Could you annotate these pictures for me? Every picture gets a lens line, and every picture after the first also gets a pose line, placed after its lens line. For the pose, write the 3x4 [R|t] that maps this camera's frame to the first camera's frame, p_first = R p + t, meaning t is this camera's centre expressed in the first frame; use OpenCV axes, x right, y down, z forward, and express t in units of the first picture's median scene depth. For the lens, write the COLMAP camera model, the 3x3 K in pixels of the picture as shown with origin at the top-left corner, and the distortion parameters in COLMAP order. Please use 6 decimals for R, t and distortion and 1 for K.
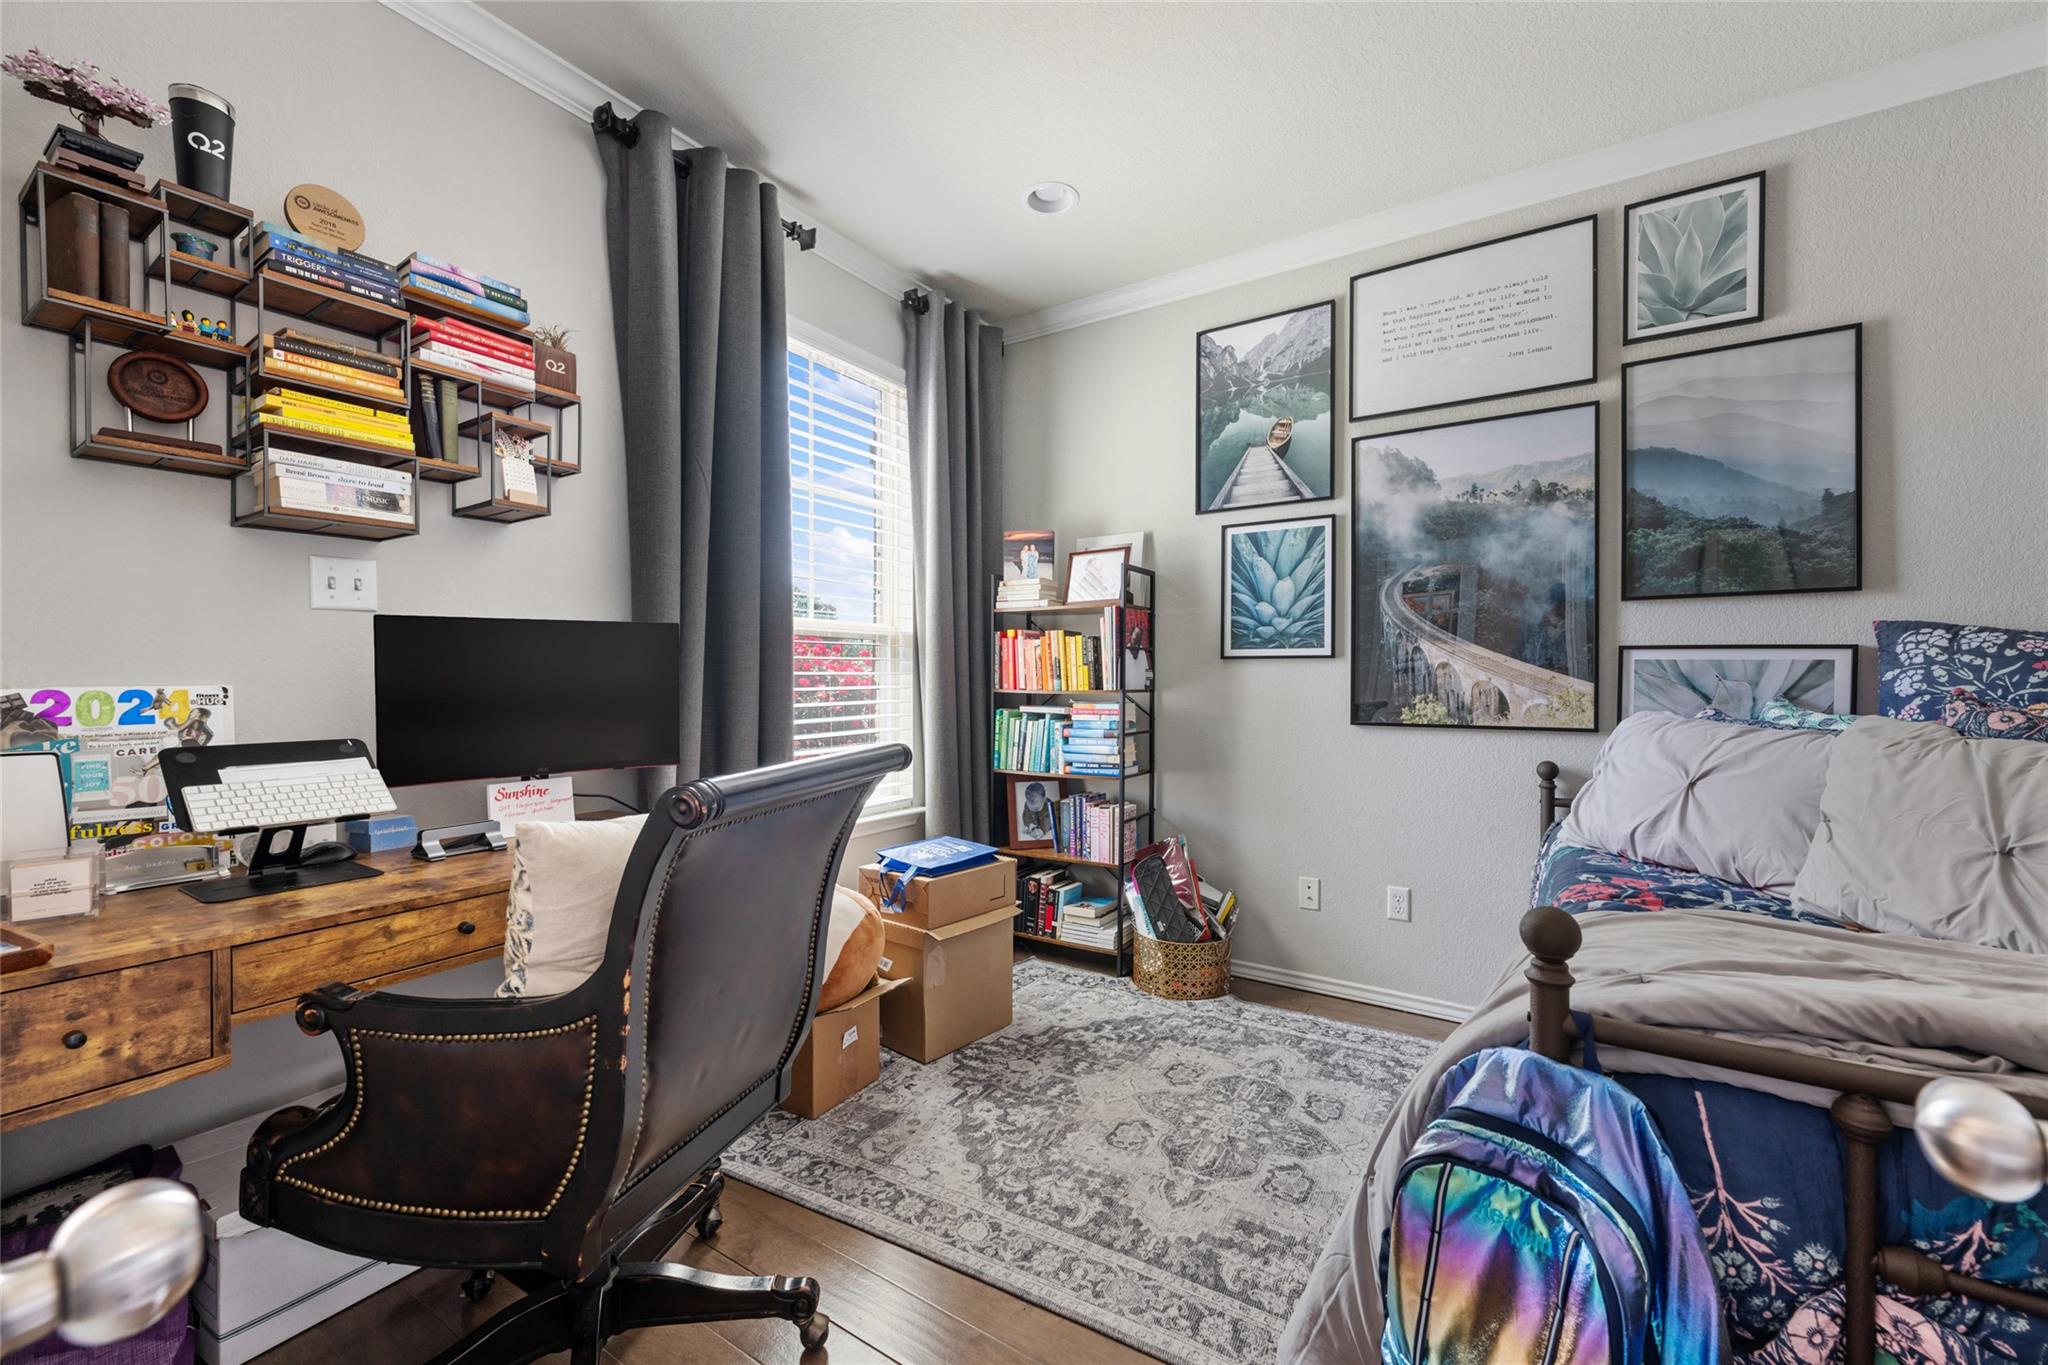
lens RADIAL K [[803.7, 0, 1026.5], [0, 803.7, 679.2], [0, 0, 1]] dist [-0.000155, -0.000245]
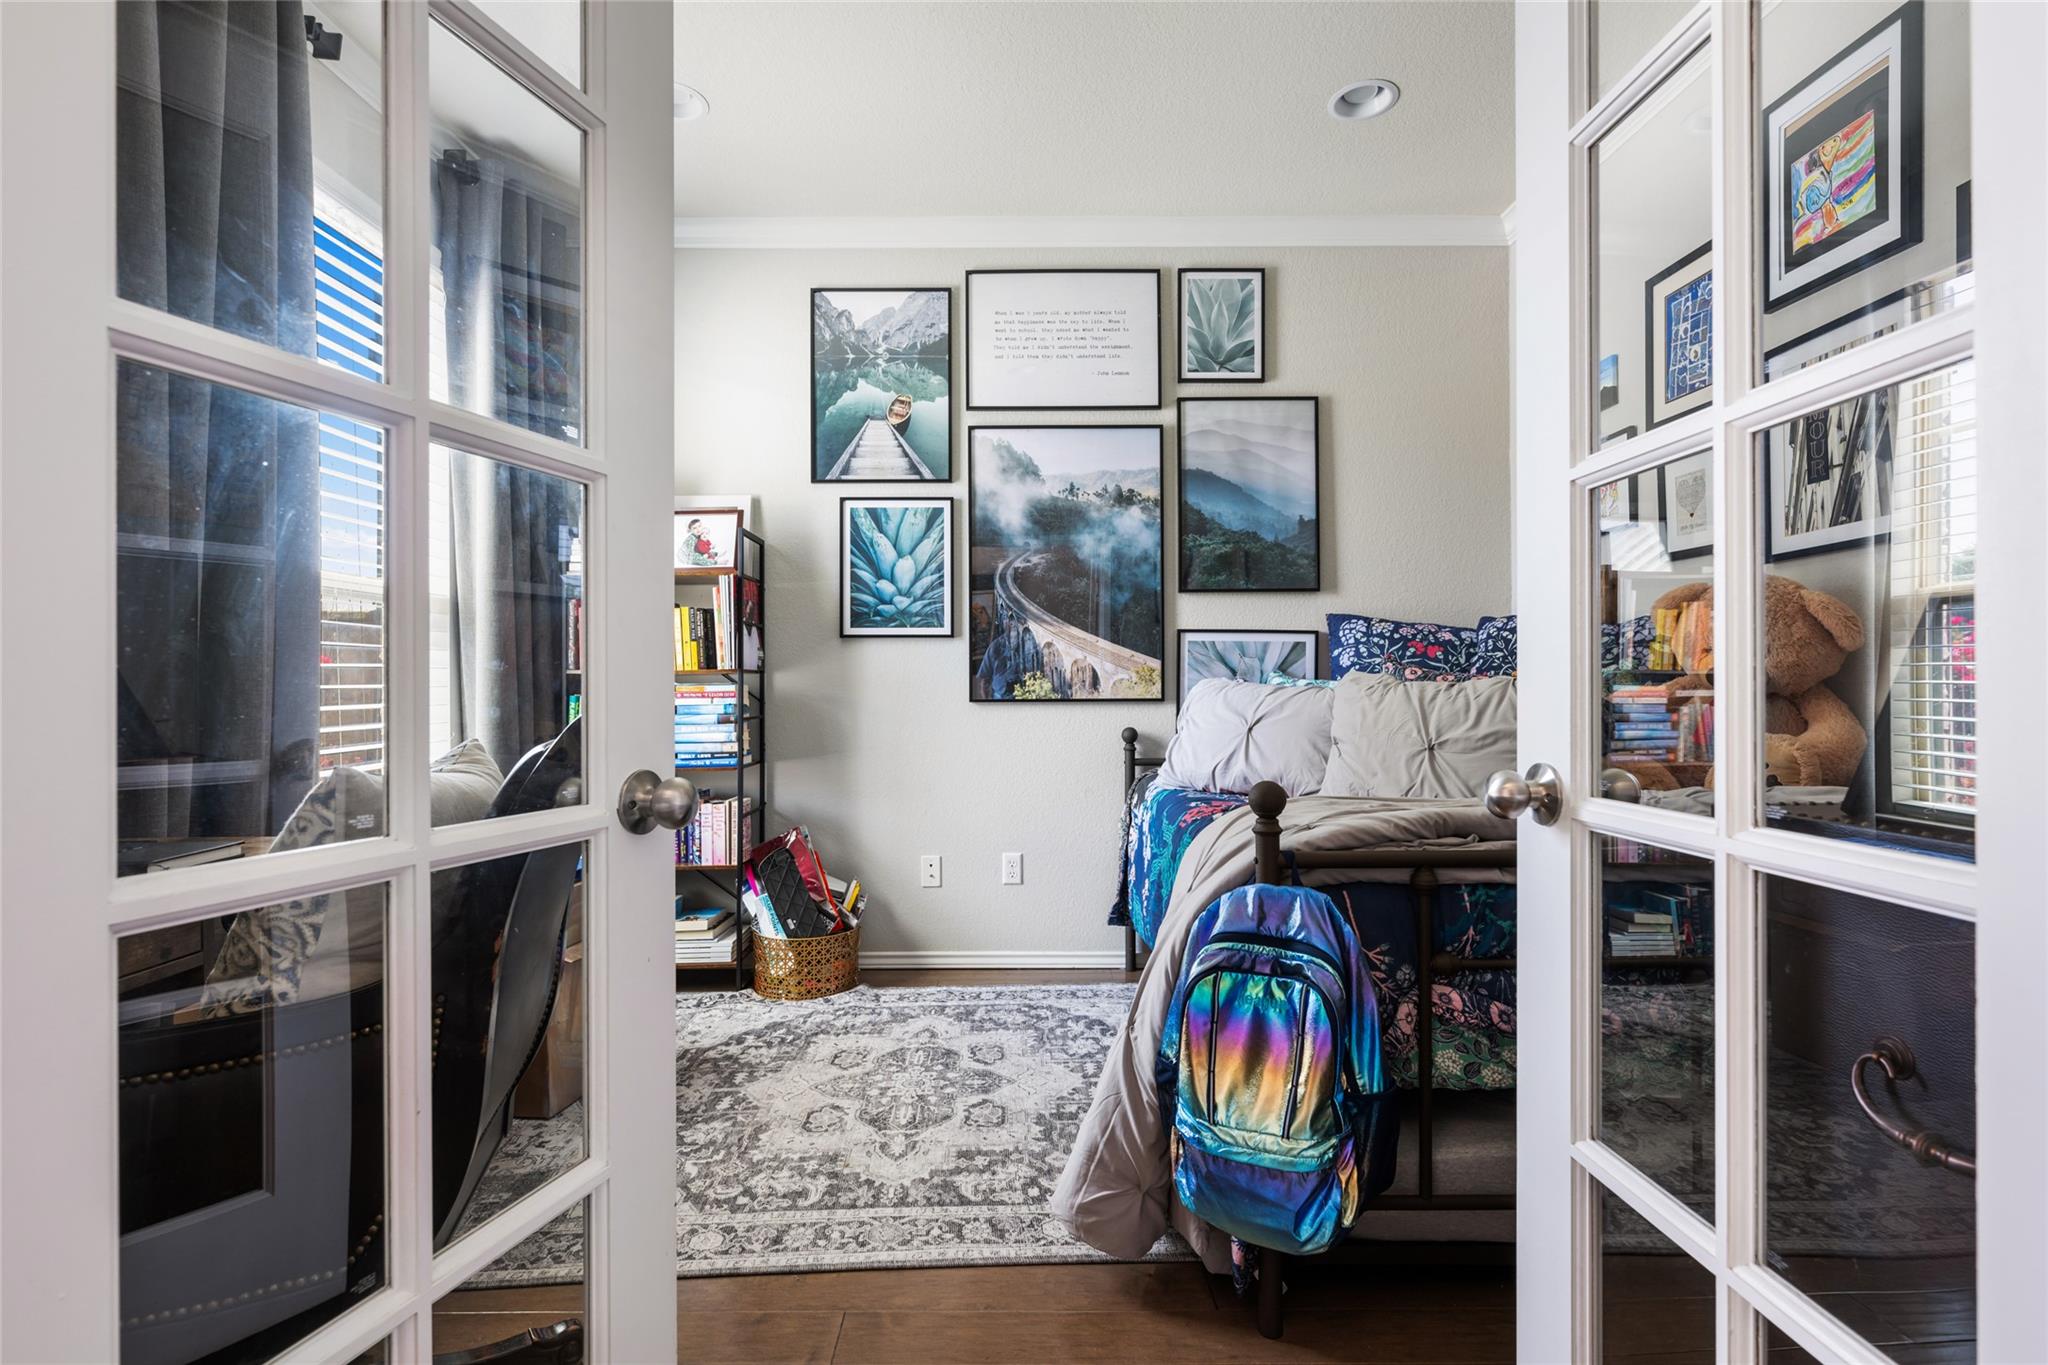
lens RADIAL K [[941.4, 0, 1021.1], [0, 941.4, 681.1], [0, 0, 1]] dist [0.000760, 0.000371]
pose [[0.838450, -0.002870, 0.544970, -0.242103], [0.006586, 0.999966, -0.004867, 0.043120], [-0.544938, 0.007670, 0.838441, -0.063585]]
